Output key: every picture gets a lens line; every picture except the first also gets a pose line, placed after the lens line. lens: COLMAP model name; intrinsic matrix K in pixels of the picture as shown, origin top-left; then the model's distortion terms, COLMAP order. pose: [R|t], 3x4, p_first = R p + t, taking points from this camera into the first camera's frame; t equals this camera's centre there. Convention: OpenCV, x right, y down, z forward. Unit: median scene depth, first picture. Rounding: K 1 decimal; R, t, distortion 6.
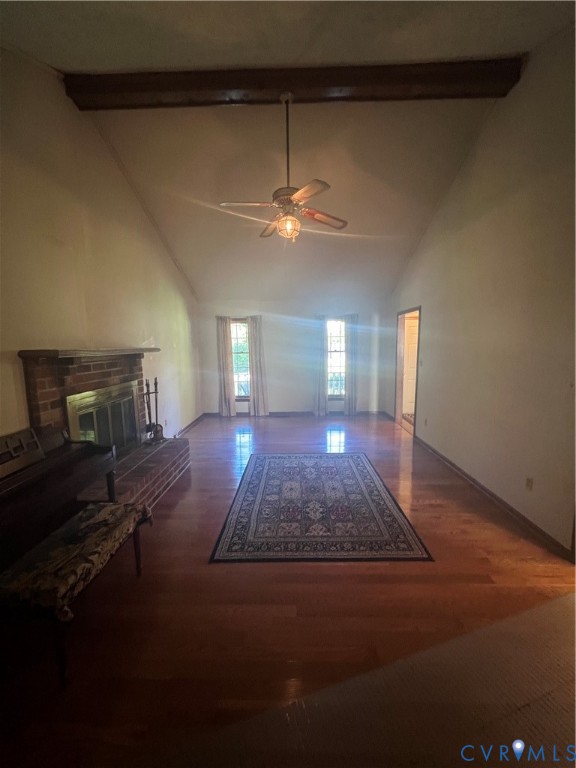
lens RADIAL K [[306.8, 0, 289.3], [0, 306.8, 383.4], [0, 0, 1]] dist [0.000706, 0.000260]
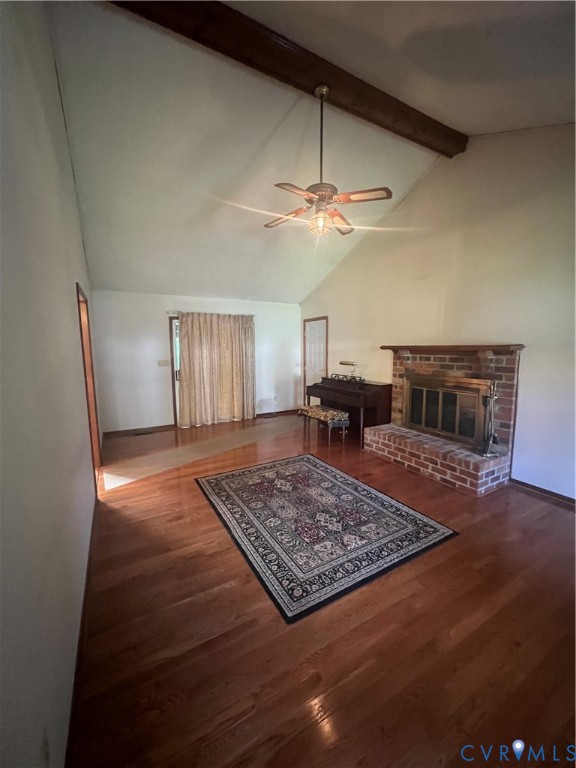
lens RADIAL K [[306.8, 0, 289.3], [0, 306.8, 383.4], [0, 0, 1]] dist [0.000706, 0.000260]
pose [[-0.858524, 0.079205, -0.506620, 0.581407], [-0.048087, 0.971208, 0.233328, -0.224210], [0.510514, 0.224679, -0.829996, 1.756810]]
